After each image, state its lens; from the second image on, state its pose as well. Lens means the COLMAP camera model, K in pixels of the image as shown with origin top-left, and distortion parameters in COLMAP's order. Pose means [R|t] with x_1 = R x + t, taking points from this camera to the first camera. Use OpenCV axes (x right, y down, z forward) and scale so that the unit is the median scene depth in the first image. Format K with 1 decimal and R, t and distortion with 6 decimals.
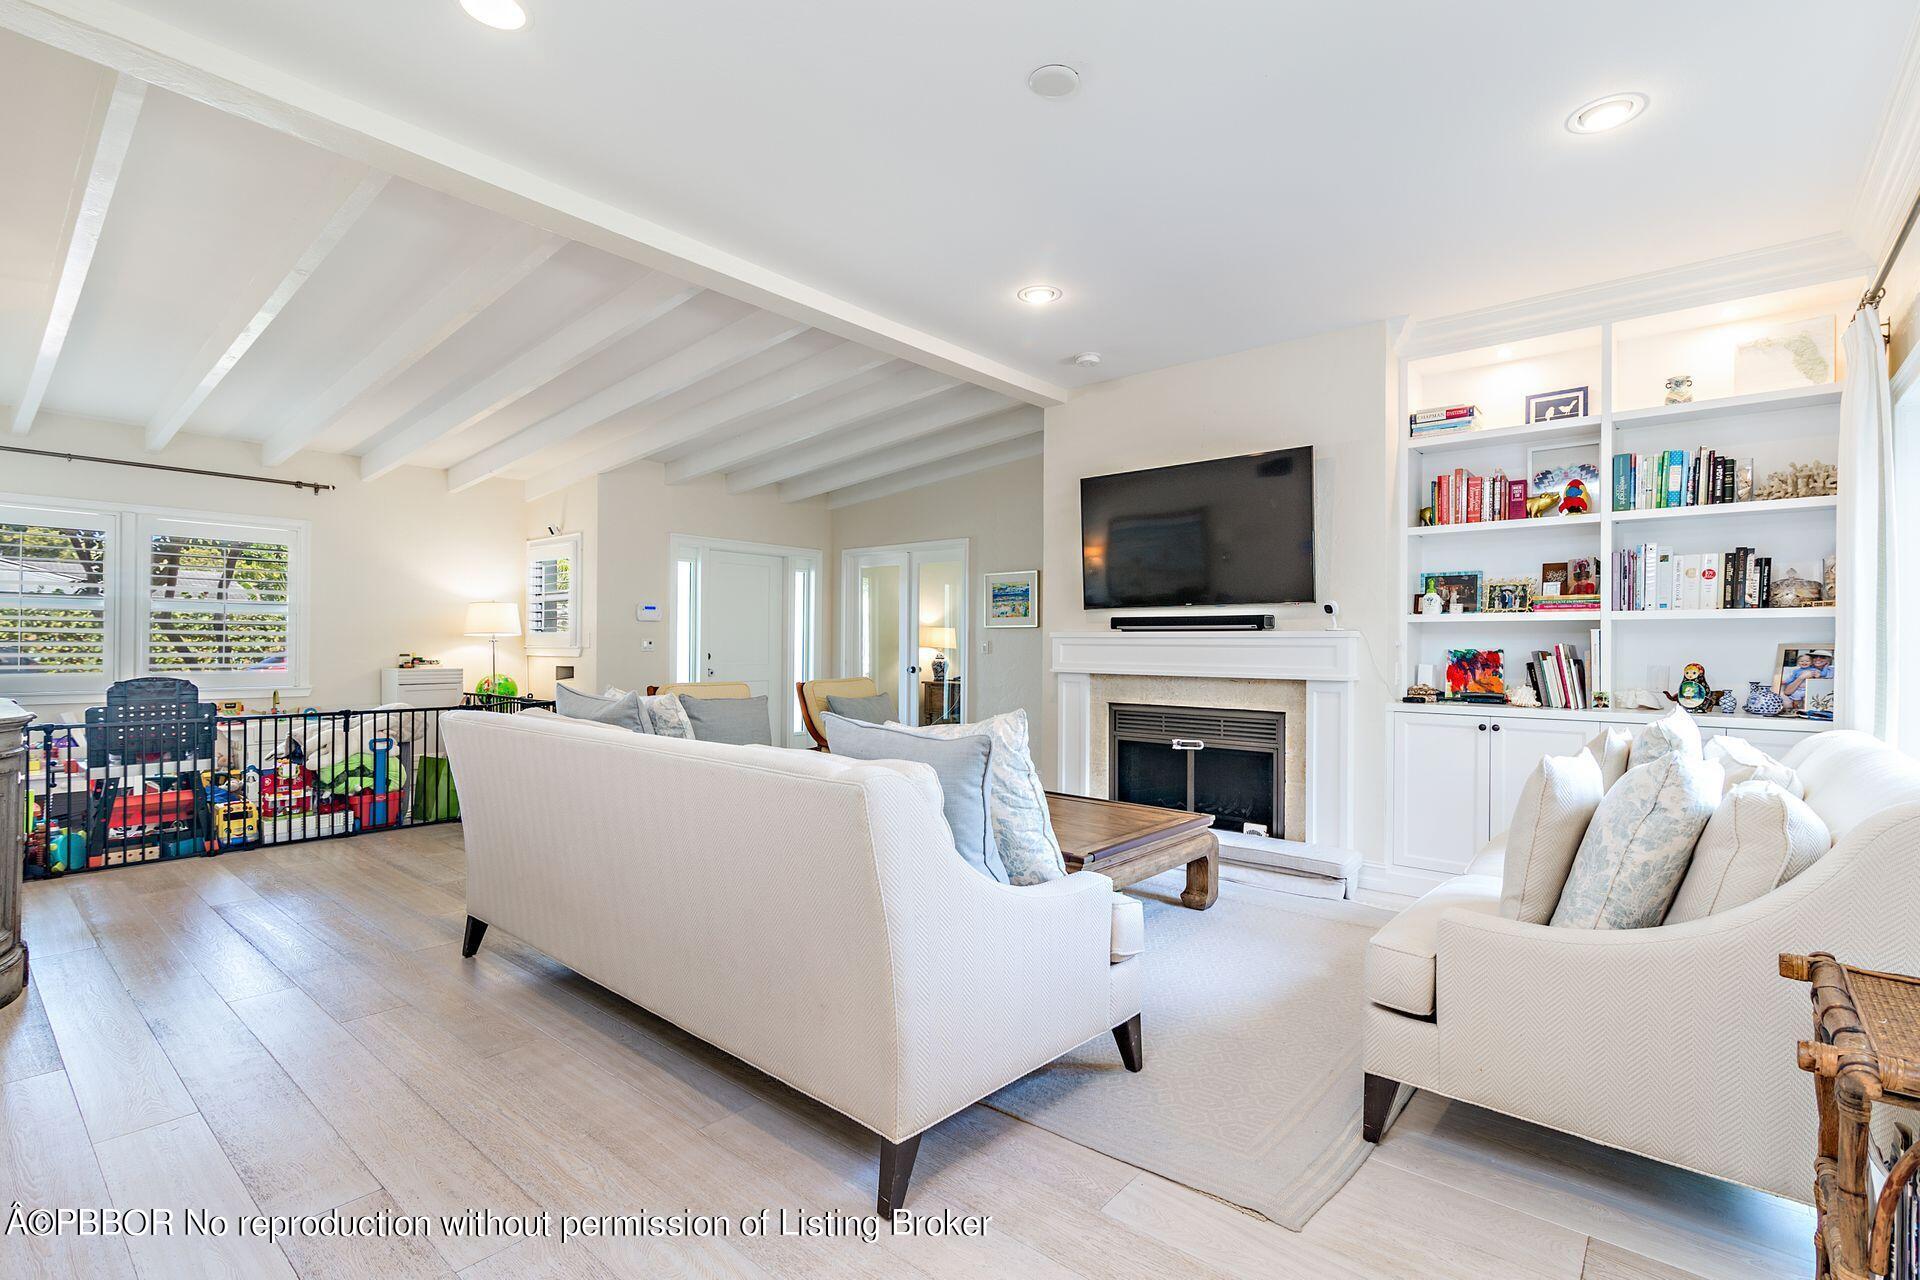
lens RADIAL K [[892.0, 0, 961.6], [0, 892.0, 646.7], [0, 0, 1]] dist [-0.001152, -0.000175]
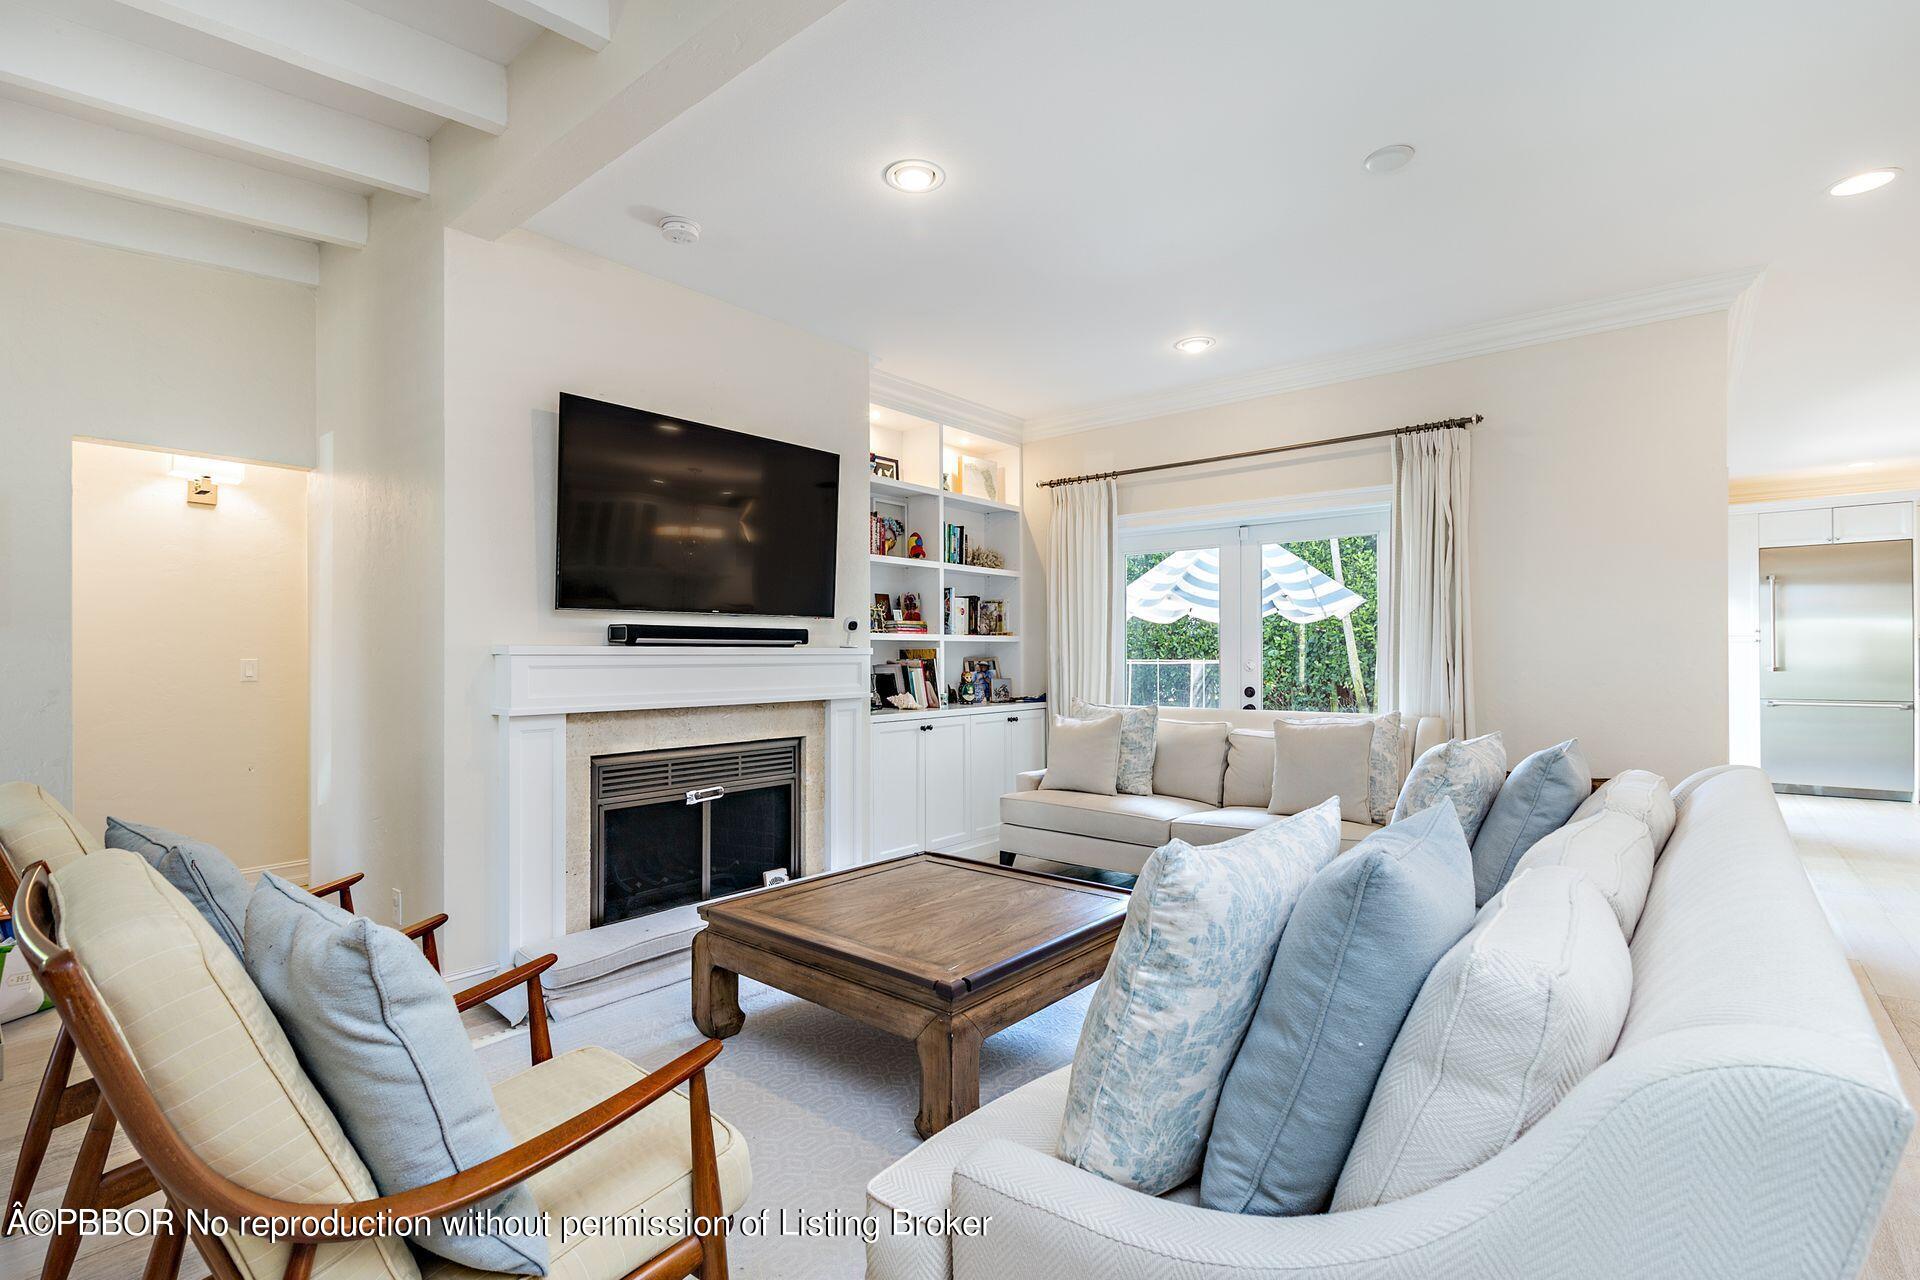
lens RADIAL K [[892.0, 0, 961.6], [0, 892.0, 646.7], [0, 0, 1]] dist [-0.001152, -0.000175]
pose [[-0.001326, -0.000364, 0.999999, -0.552970], [0.003060, 0.999995, 0.000368, -0.018464], [-0.999994, 0.003060, -0.001325, 0.844434]]
